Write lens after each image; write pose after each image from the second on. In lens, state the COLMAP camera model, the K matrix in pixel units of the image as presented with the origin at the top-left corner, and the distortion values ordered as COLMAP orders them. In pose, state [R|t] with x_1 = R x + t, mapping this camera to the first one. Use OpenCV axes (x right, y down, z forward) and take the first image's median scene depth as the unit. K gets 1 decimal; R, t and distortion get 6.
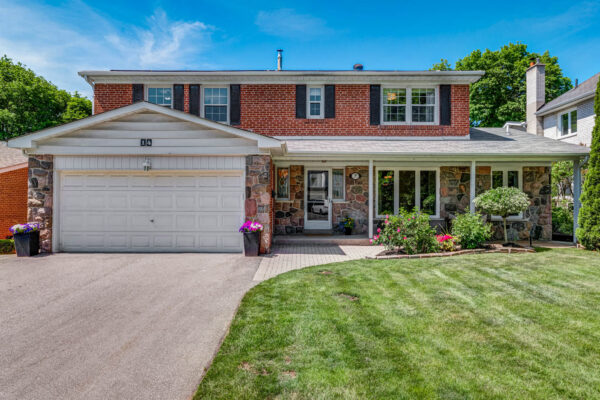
lens RADIAL K [[392.8, 0, 295.0], [0, 392.8, 200.7], [0, 0, 1]] dist [-0.002244, 0.001763]
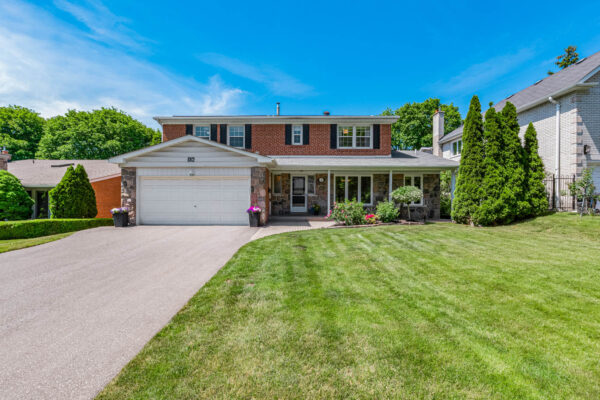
lens RADIAL K [[247.2, 0, 297.8], [0, 247.2, 201.4], [0, 0, 1]] dist [-0.011240, 0.000286]
pose [[0.999998, -0.001072, -0.001409, 0.058722], [0.001094, 0.999875, 0.015802, 0.011238], [0.001391, -0.015804, 0.999874, -0.037893]]
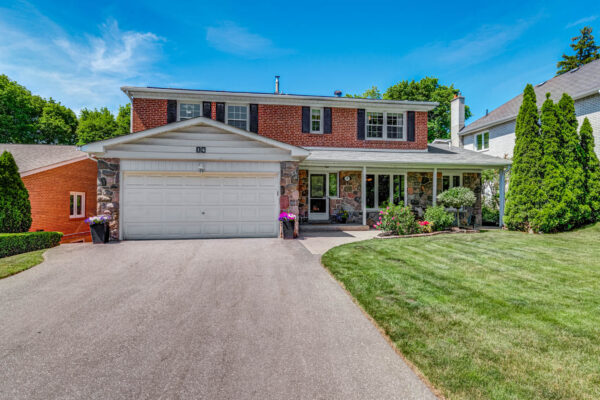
lens RADIAL K [[335.2, 0, 299.5], [0, 335.2, 203.5], [0, 0, 1]] dist [0.001060, 0.002777]
pose [[0.985846, -0.003918, 0.167606, -0.198704], [0.002189, 0.999942, 0.010499, 0.008538], [-0.167637, -0.009984, 0.985798, -0.078277]]
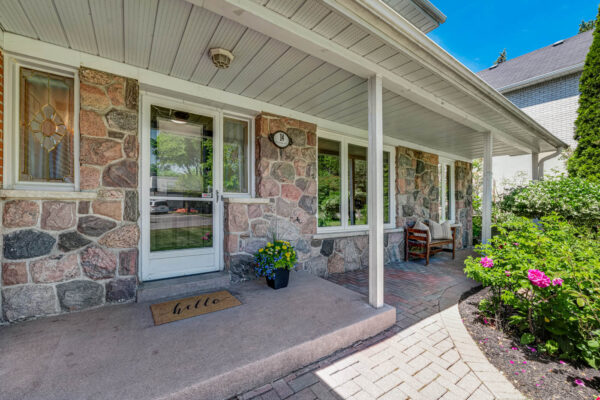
lens RADIAL K [[247.2, 0, 299.8], [0, 247.2, 209.4], [0, 0, 1]] dist [-0.011240, 0.000286]
pose [[0.815444, -0.005817, 0.578807, 0.014924], [-0.007337, 0.999765, 0.020384, 0.008080], [-0.578790, -0.020869, 0.815210, 0.802063]]
